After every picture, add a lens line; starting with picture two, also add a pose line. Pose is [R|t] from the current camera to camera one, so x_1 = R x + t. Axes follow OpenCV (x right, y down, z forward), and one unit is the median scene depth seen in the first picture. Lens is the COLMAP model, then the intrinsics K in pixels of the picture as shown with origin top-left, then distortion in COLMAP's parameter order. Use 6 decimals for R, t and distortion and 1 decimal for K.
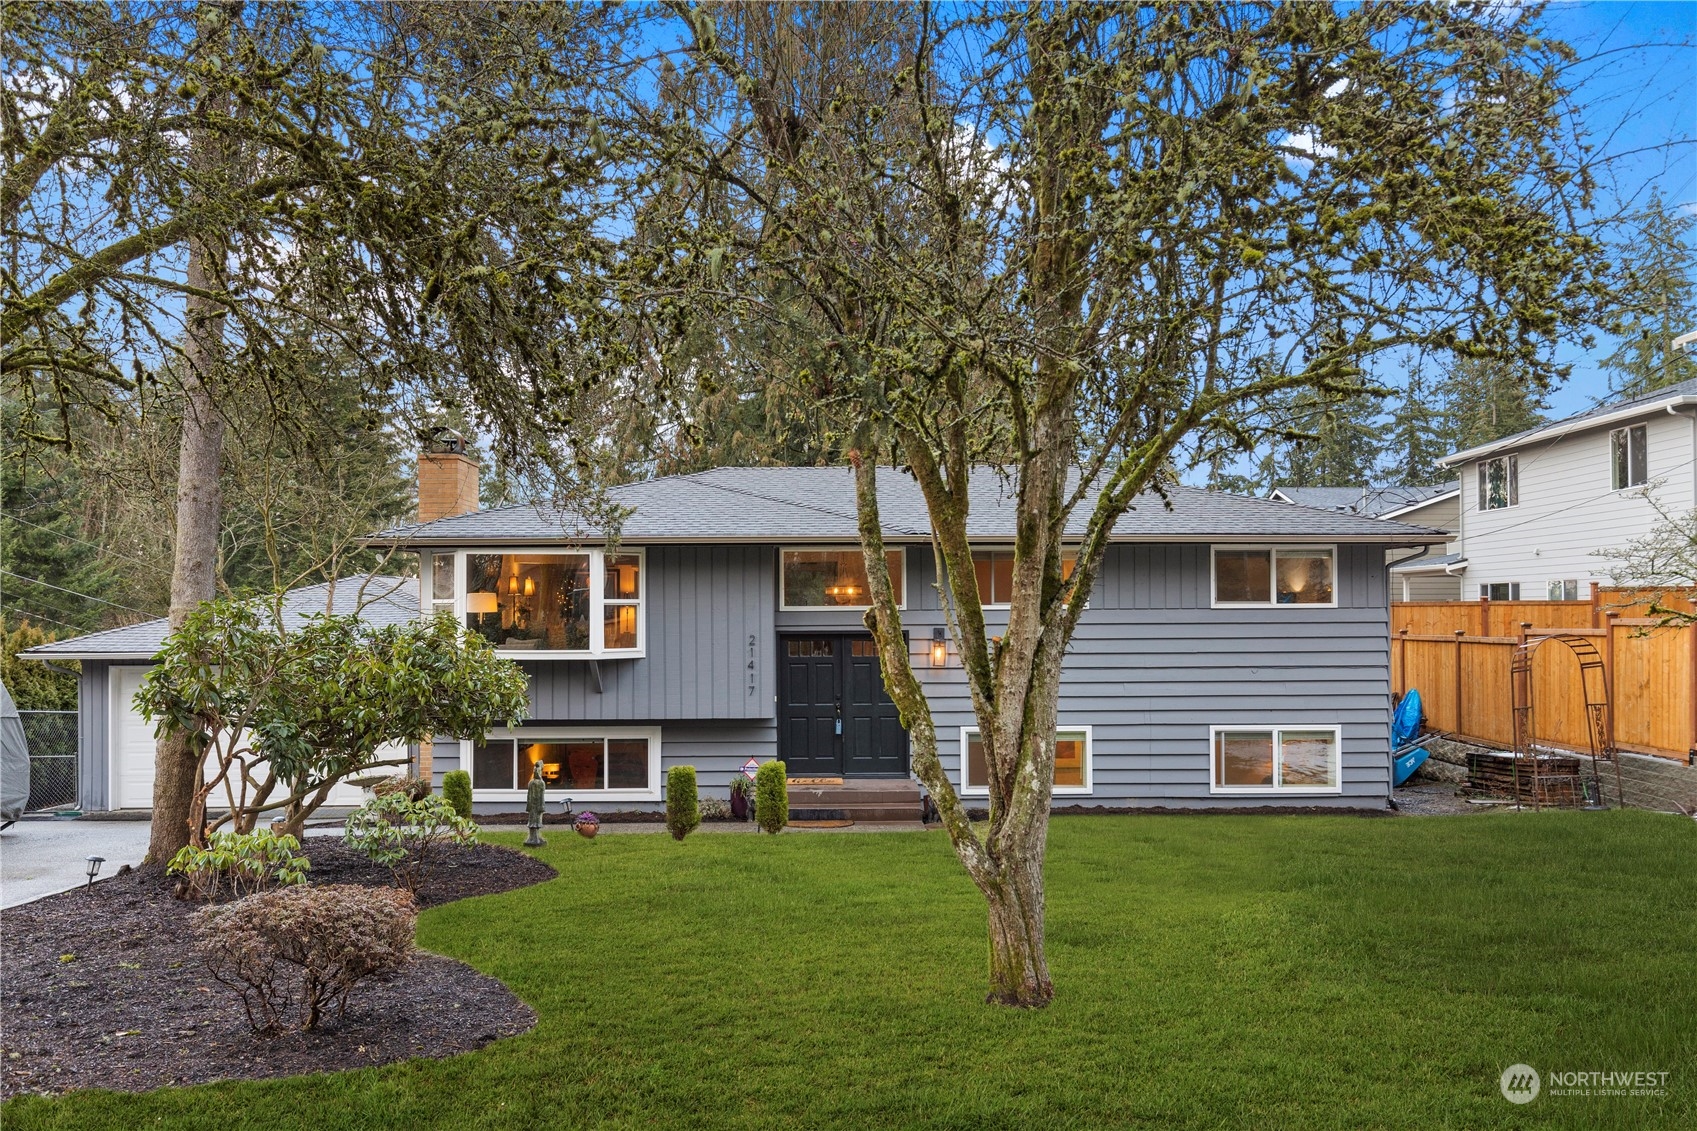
lens RADIAL K [[1306.5, 0, 848.5], [0, 1306.5, 605.9], [0, 0, 1]] dist [-0.009267, -0.001625]
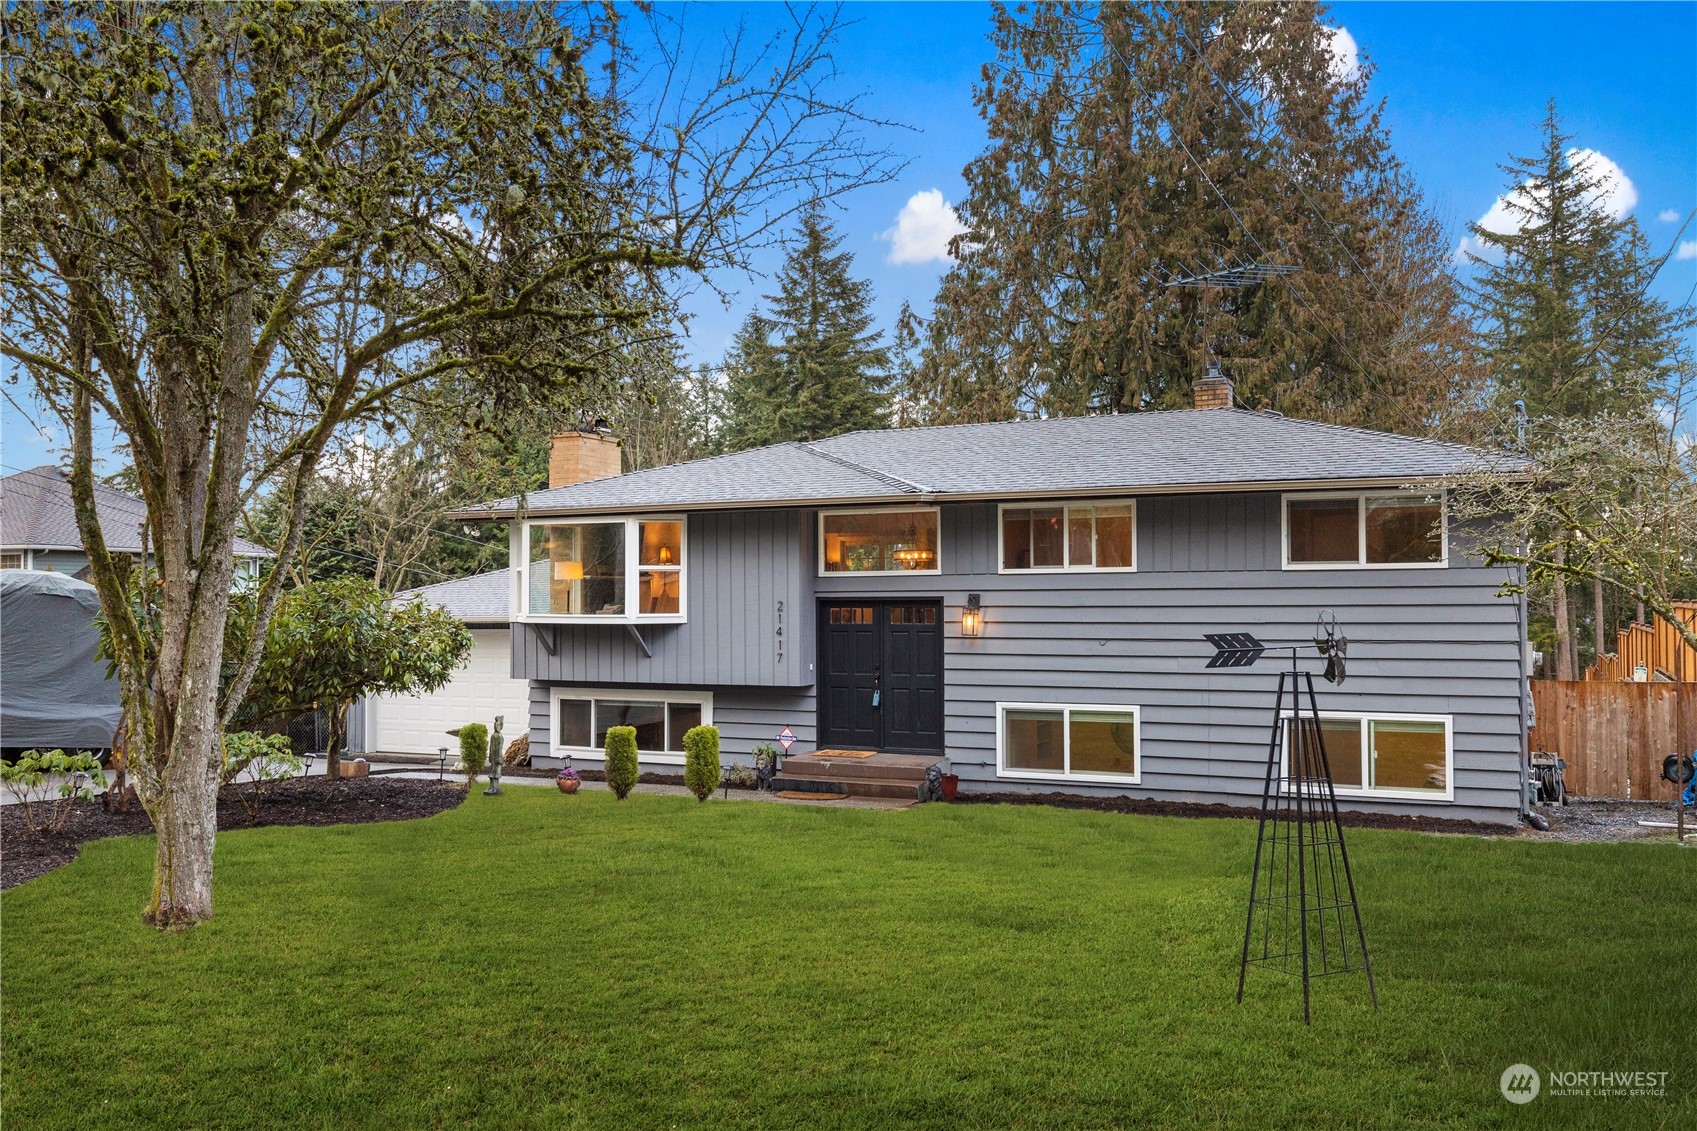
lens RADIAL K [[1361.3, 0, 848.5], [0, 1361.3, 565.5], [0, 0, 1]] dist [-0.011468, -0.003681]
pose [[0.906249, -0.009189, -0.422644, 0.396438], [0.002966, 0.999877, -0.015379, 0.011399], [0.422733, 0.012683, 0.906165, 0.093229]]
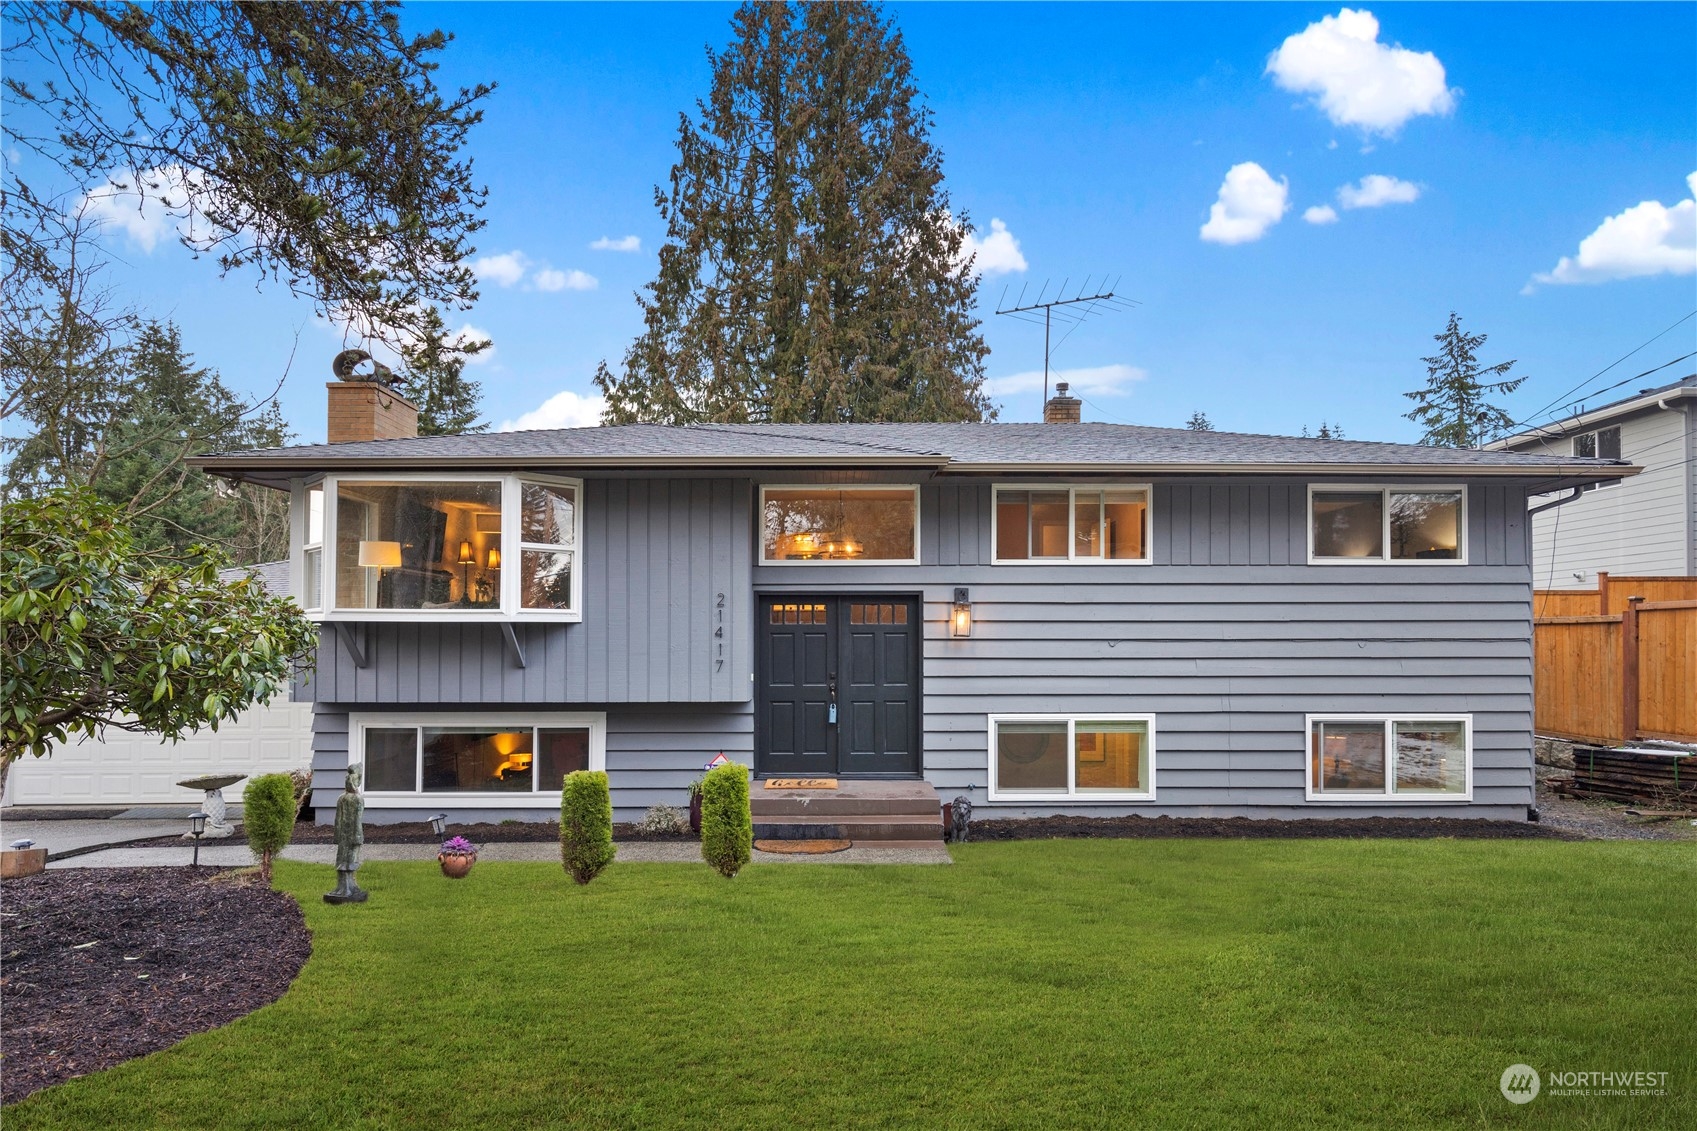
lens RADIAL K [[921.6, 0, 850.7], [0, 921.6, 618.3], [0, 0, 1]] dist [-0.001845, -0.000550]
pose [[0.999984, 0.004775, 0.003162, 0.001205], [-0.004730, 0.999887, -0.014246, 0.043401], [-0.003230, 0.014230, 0.999894, 0.447546]]
